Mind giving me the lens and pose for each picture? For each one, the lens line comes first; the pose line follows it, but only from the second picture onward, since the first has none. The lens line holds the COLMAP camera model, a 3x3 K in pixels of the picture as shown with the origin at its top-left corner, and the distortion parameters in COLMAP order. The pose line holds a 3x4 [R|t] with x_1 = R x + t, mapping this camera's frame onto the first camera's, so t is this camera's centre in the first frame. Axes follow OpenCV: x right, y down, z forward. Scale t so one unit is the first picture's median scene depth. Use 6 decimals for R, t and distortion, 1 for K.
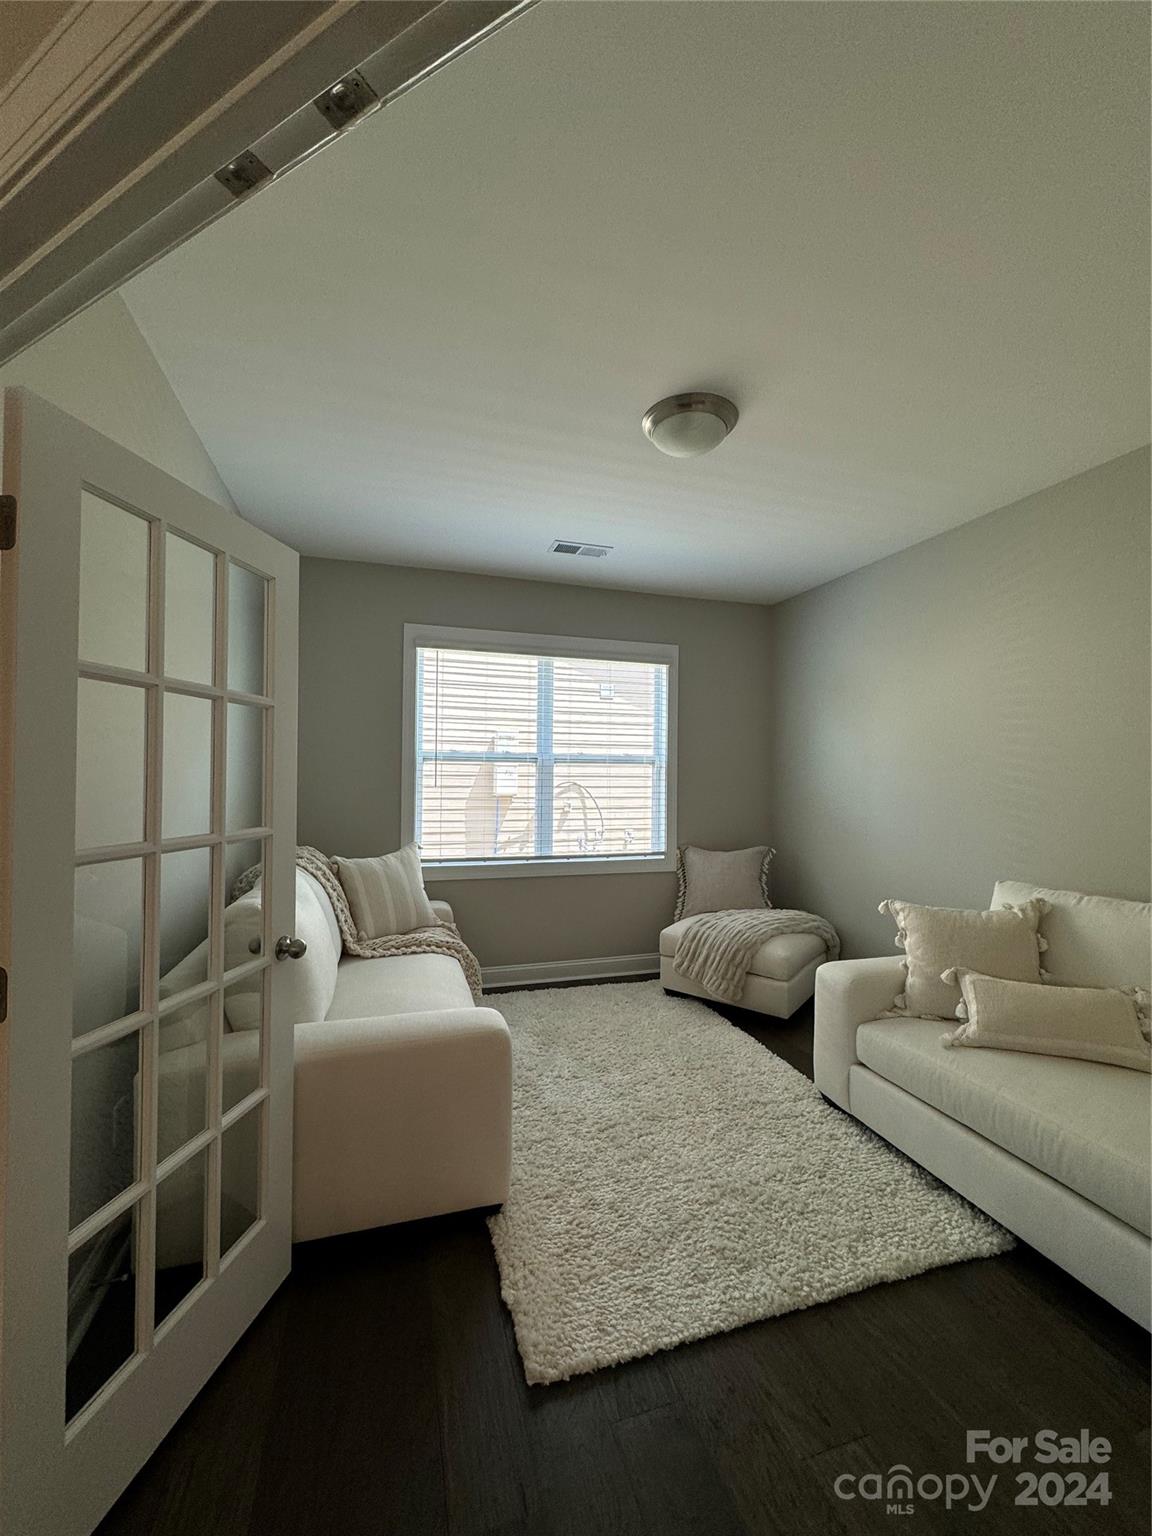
lens RADIAL K [[610.5, 0, 567.6], [0, 610.5, 770.7], [0, 0, 1]] dist [-0.002420, 0.000578]
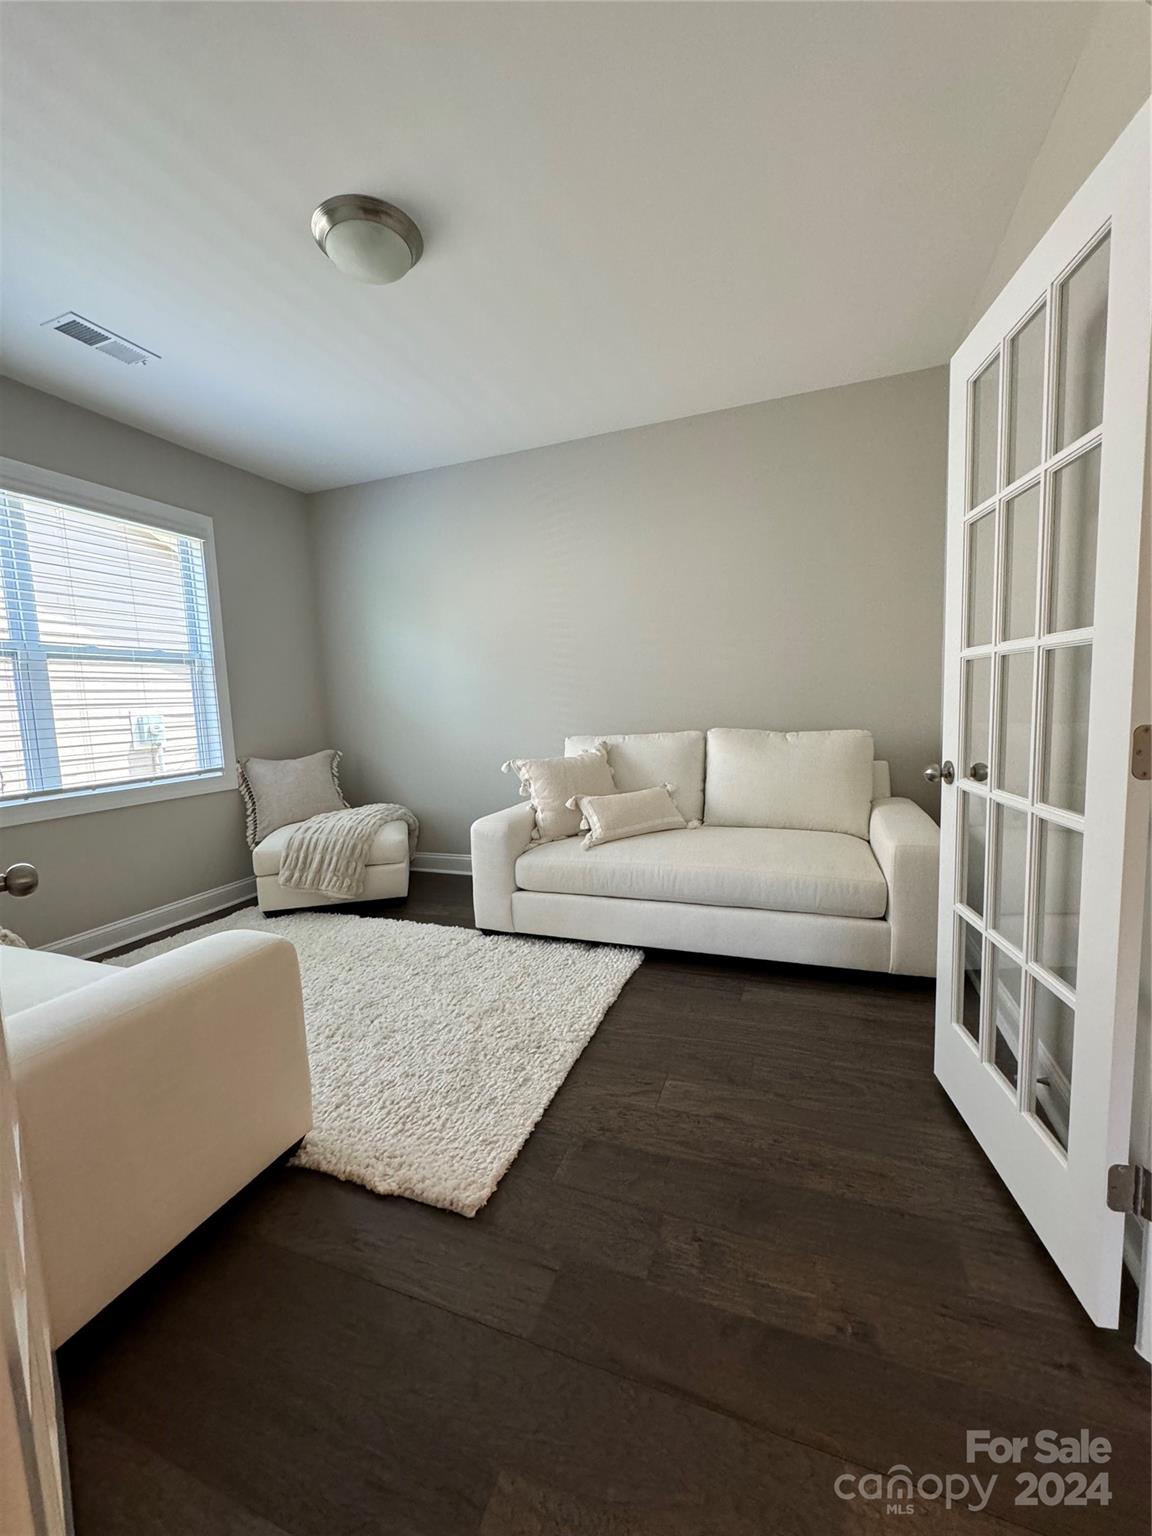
lens RADIAL K [[610.5, 0, 580.4], [0, 610.5, 770.7], [0, 0, 1]] dist [-0.002420, 0.000578]
pose [[0.617262, -0.127162, 0.776413, -0.263649], [0.040042, 0.990650, 0.130416, 0.063006], [-0.785738, -0.049412, 0.616583, 0.112341]]
